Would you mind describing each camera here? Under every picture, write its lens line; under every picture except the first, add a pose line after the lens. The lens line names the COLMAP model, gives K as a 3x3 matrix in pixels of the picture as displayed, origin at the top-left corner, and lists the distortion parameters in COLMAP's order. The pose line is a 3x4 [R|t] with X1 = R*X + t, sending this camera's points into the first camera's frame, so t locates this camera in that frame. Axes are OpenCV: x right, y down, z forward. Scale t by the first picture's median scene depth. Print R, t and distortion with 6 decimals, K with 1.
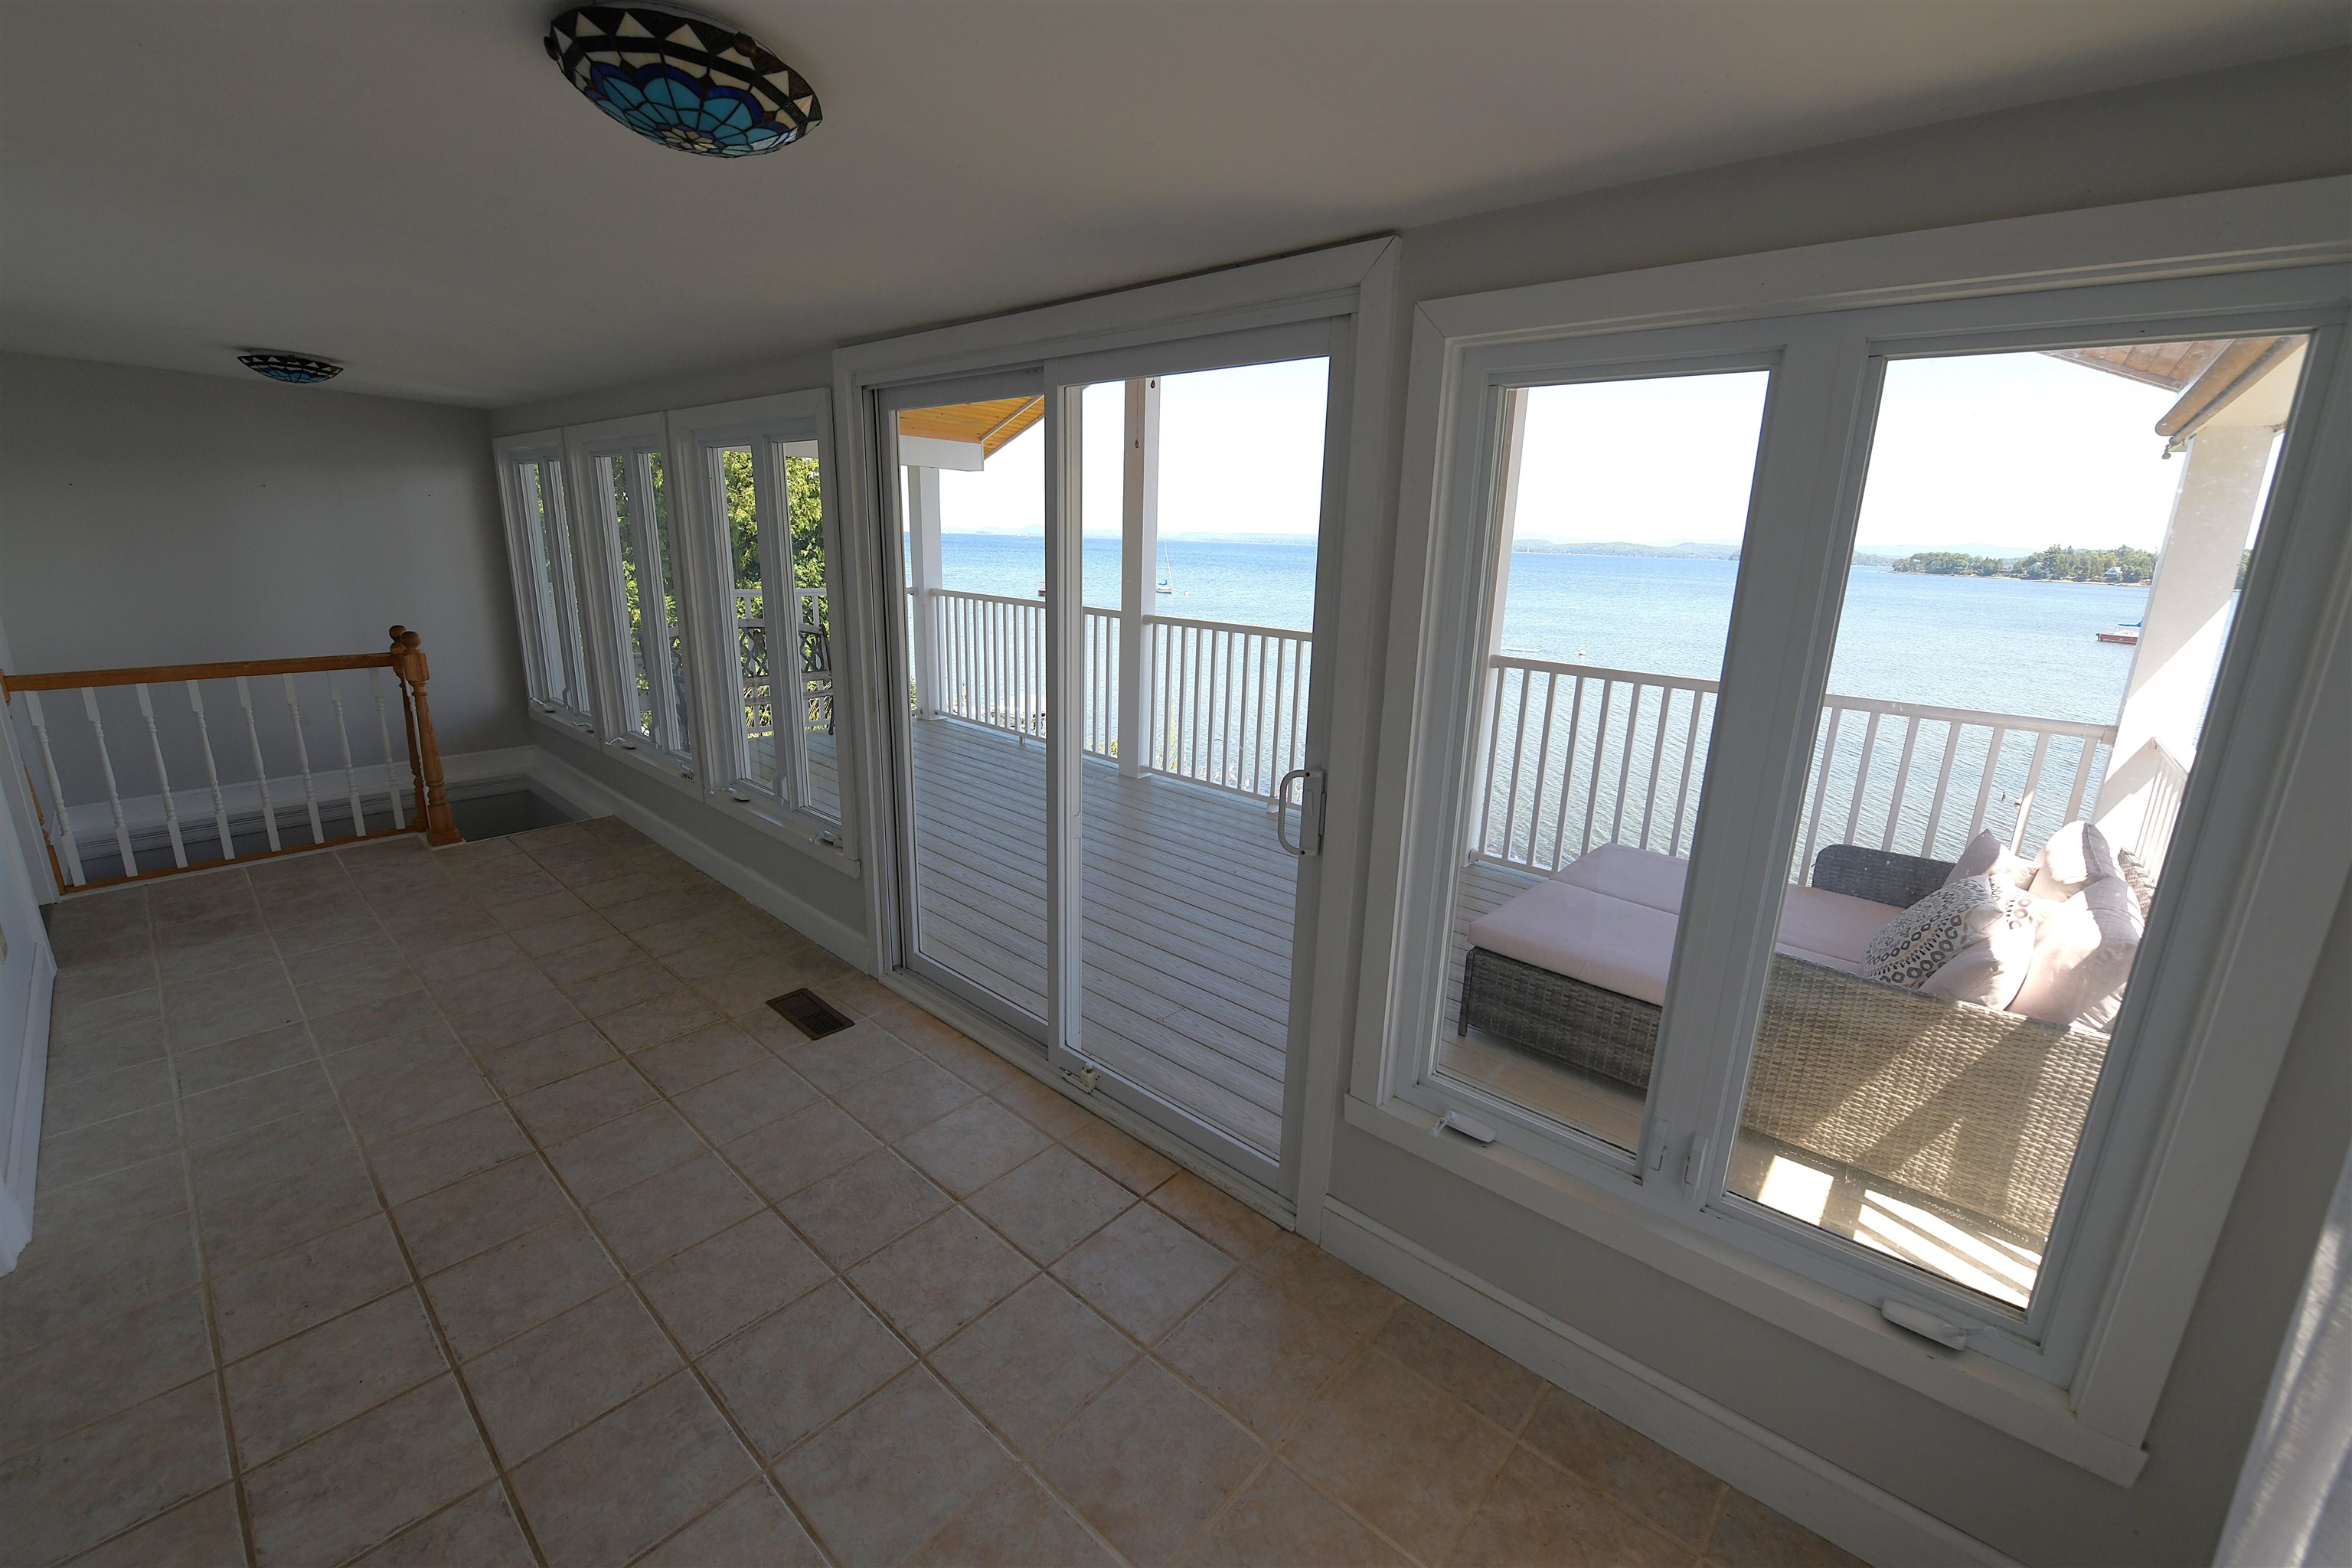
lens RADIAL K [[945.4, 0, 1186.7], [0, 945.4, 774.2], [0, 0, 1]] dist [-0.014976, -0.000306]
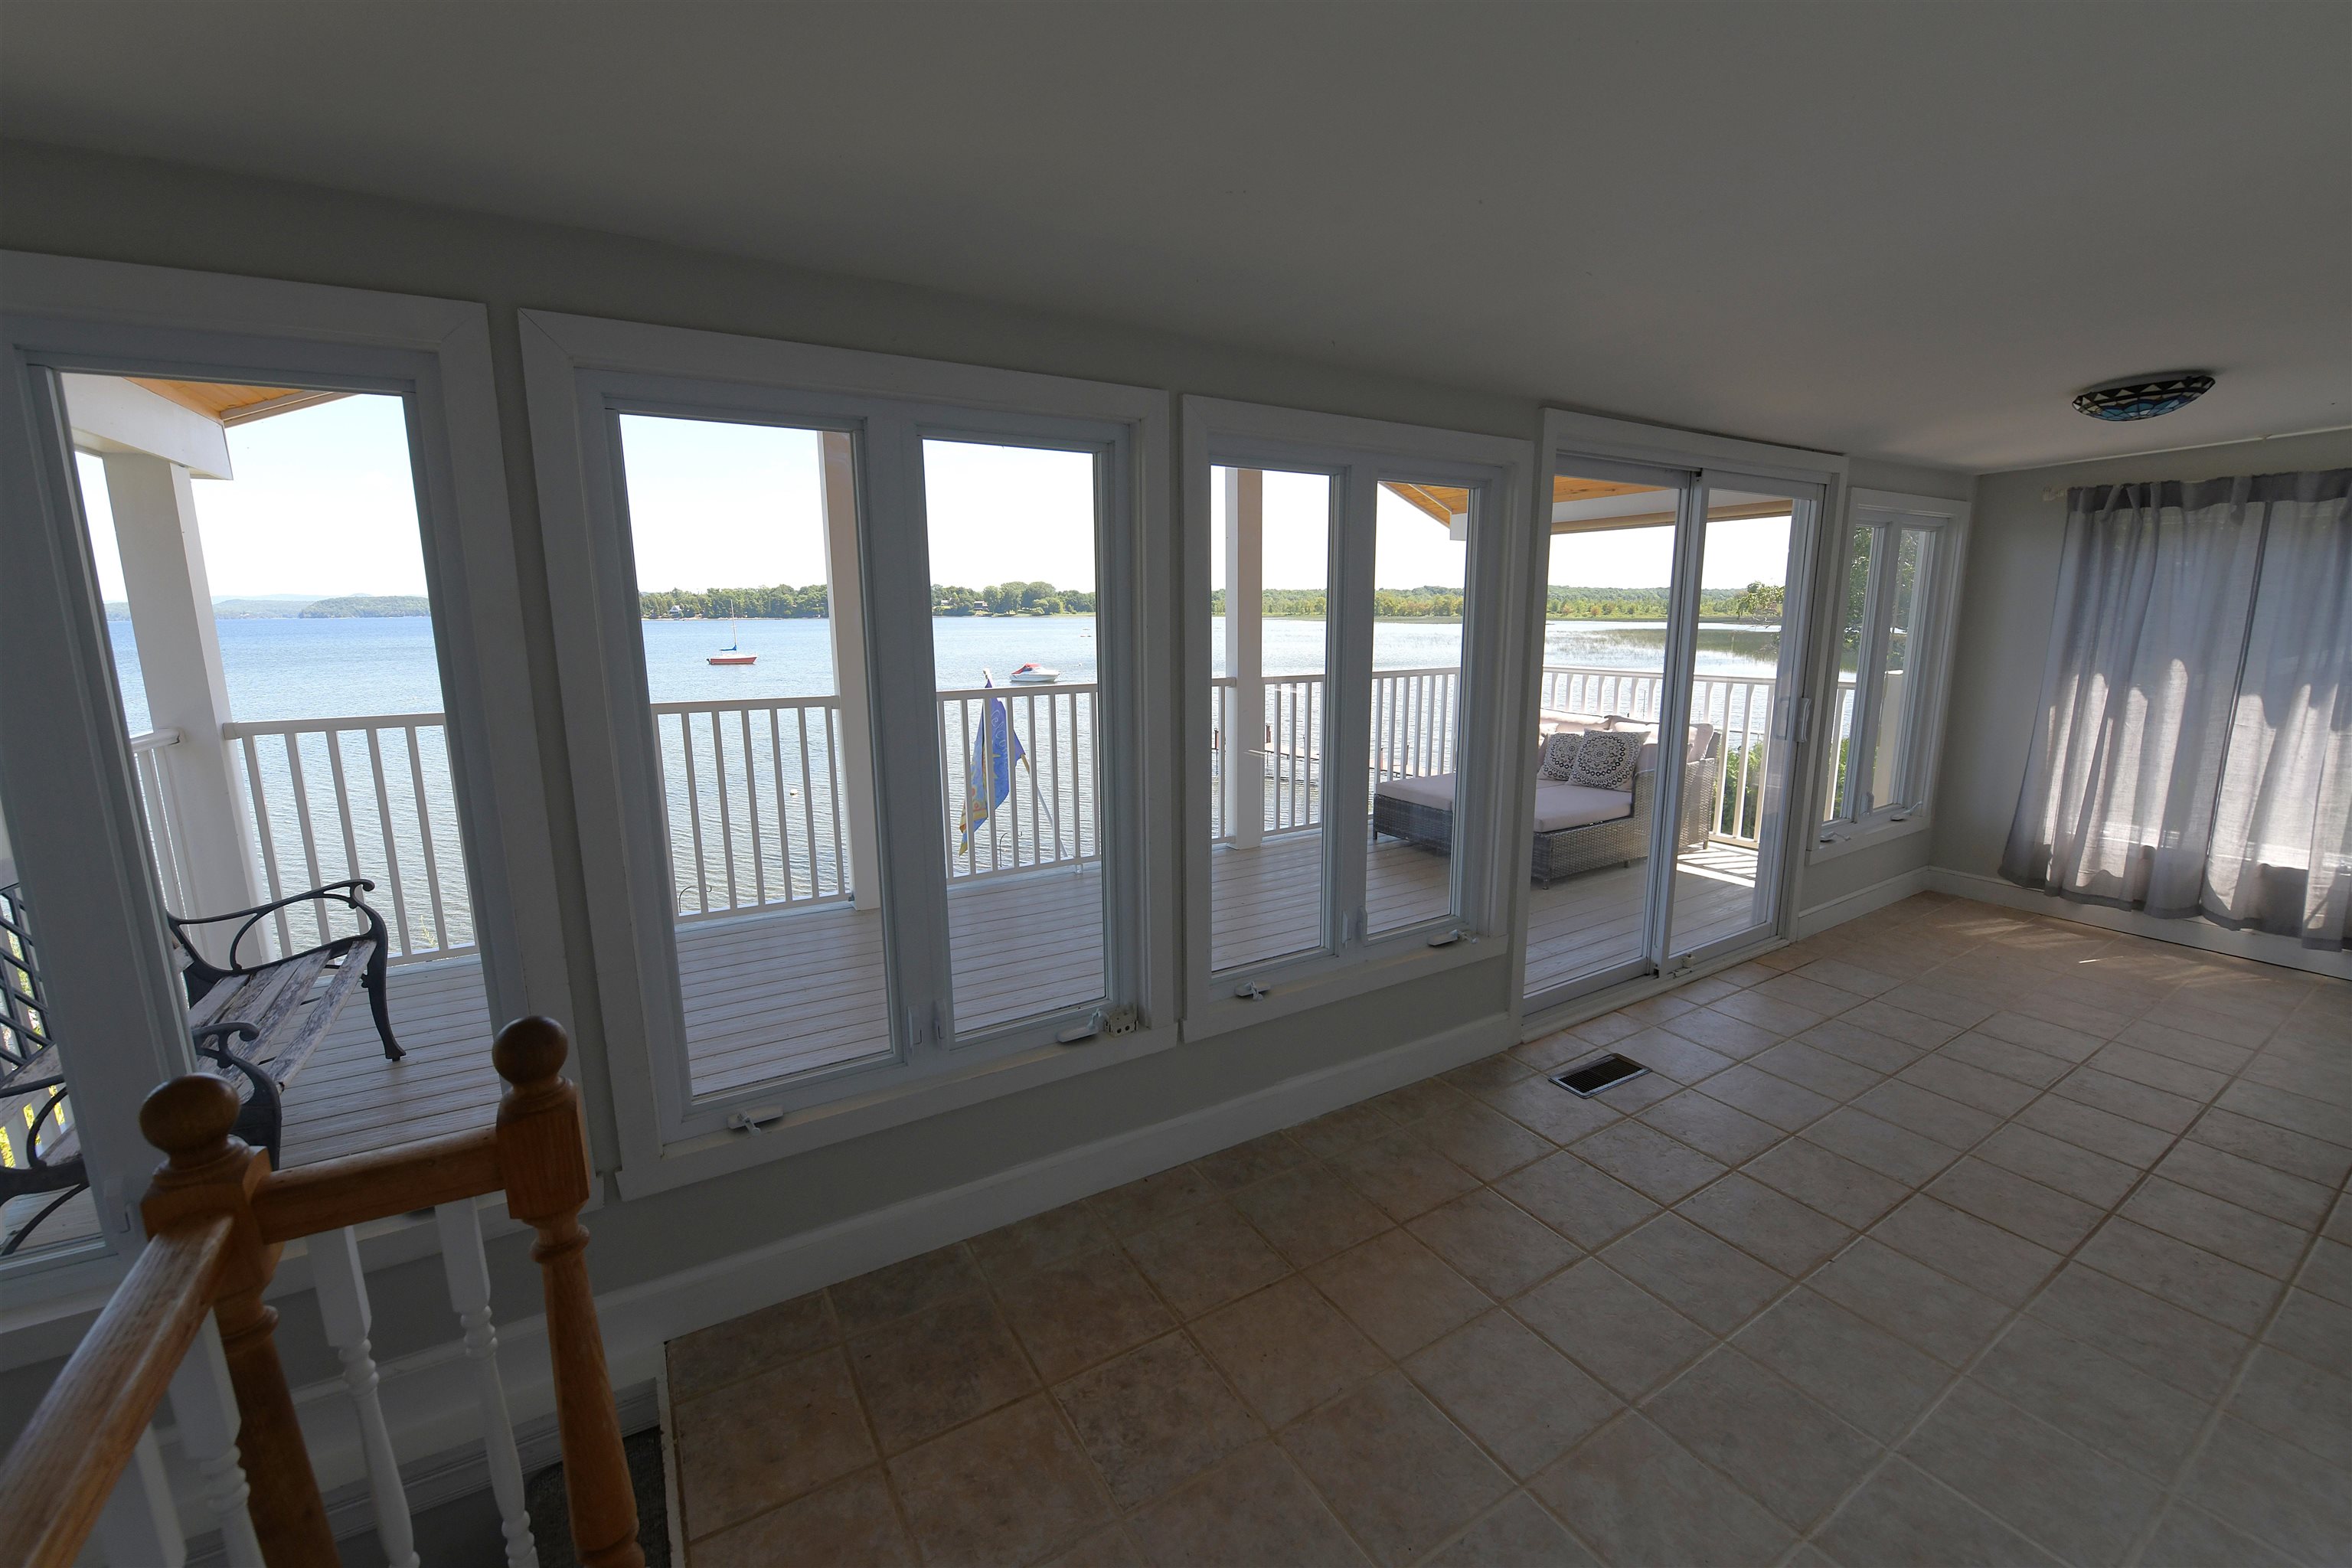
lens RADIAL K [[945.4, 0, 1186.7], [0, 945.4, 774.2], [0, 0, 1]] dist [-0.014976, -0.000306]
pose [[0.283873, -0.202144, 0.937312, -1.041926], [0.248756, 0.959583, 0.131609, -0.212924], [-0.926032, 0.195802, 0.322685, 0.773793]]
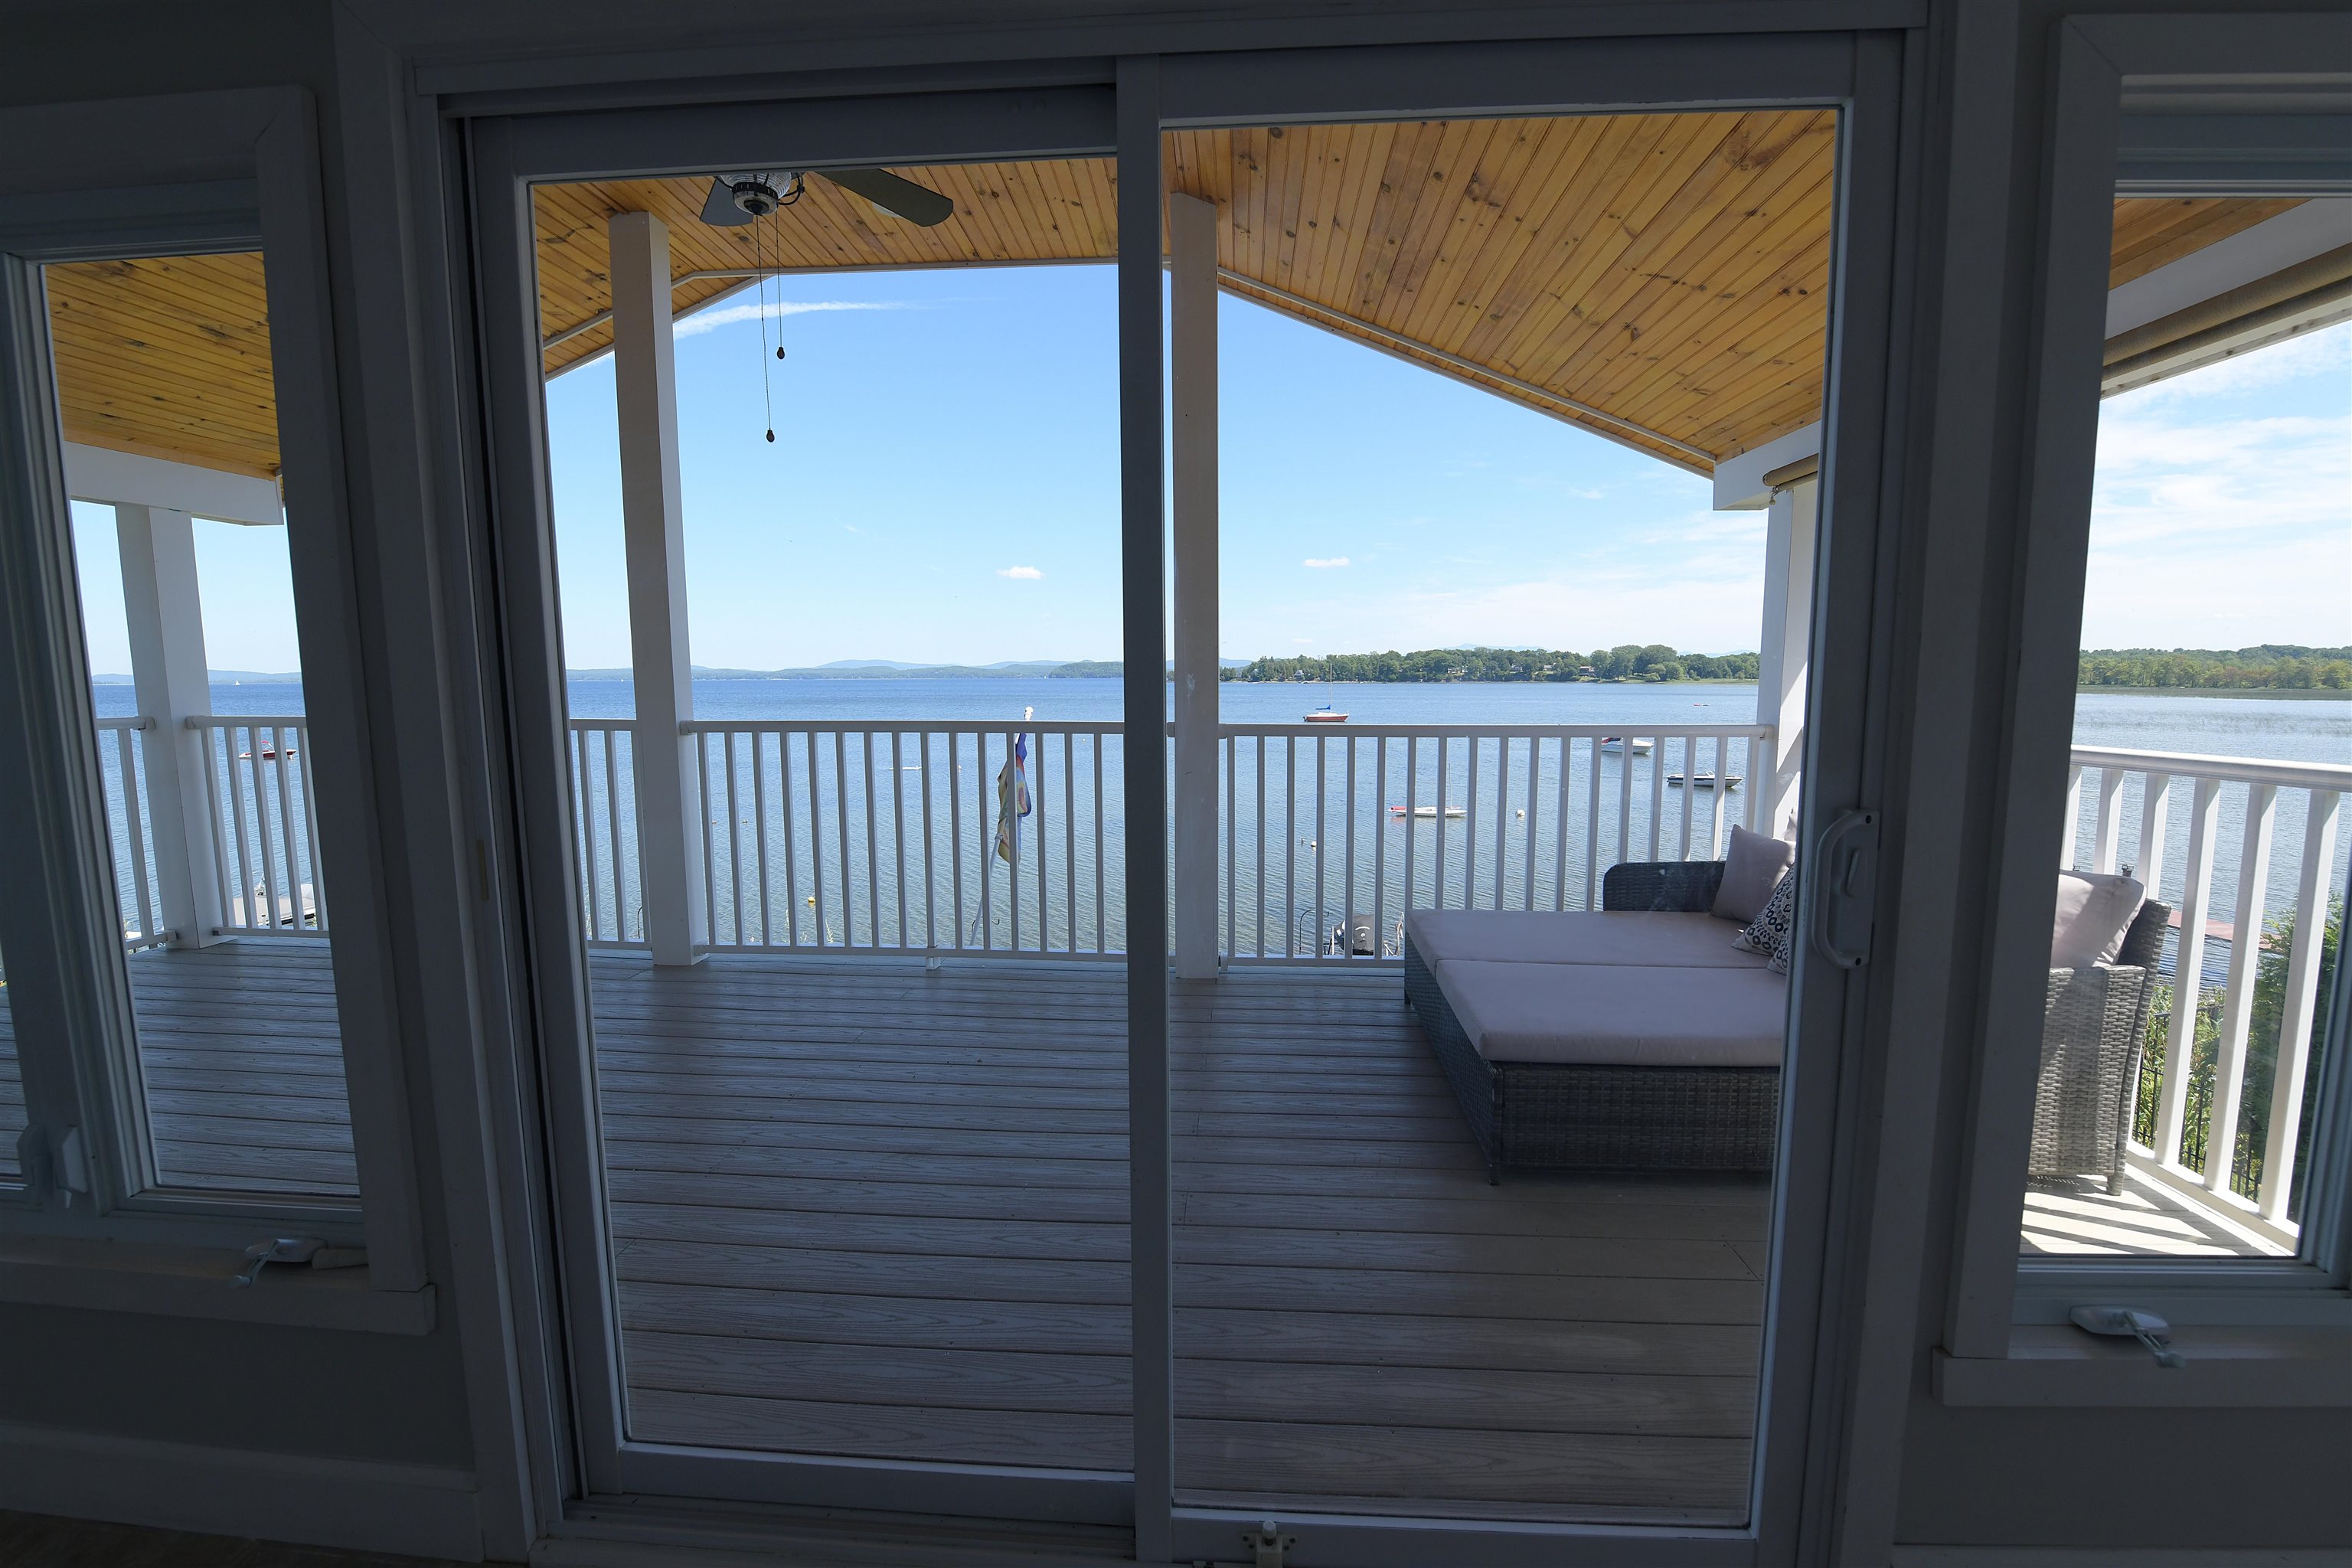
lens RADIAL K [[945.4, 0, 1186.7], [0, 945.4, 774.2], [0, 0, 1]] dist [-0.014976, -0.000306]
pose [[0.788623, -0.099591, 0.606758, -0.252578], [0.178197, 0.981465, -0.070514, -0.028301], [-0.588489, 0.163732, 0.791753, 0.377568]]
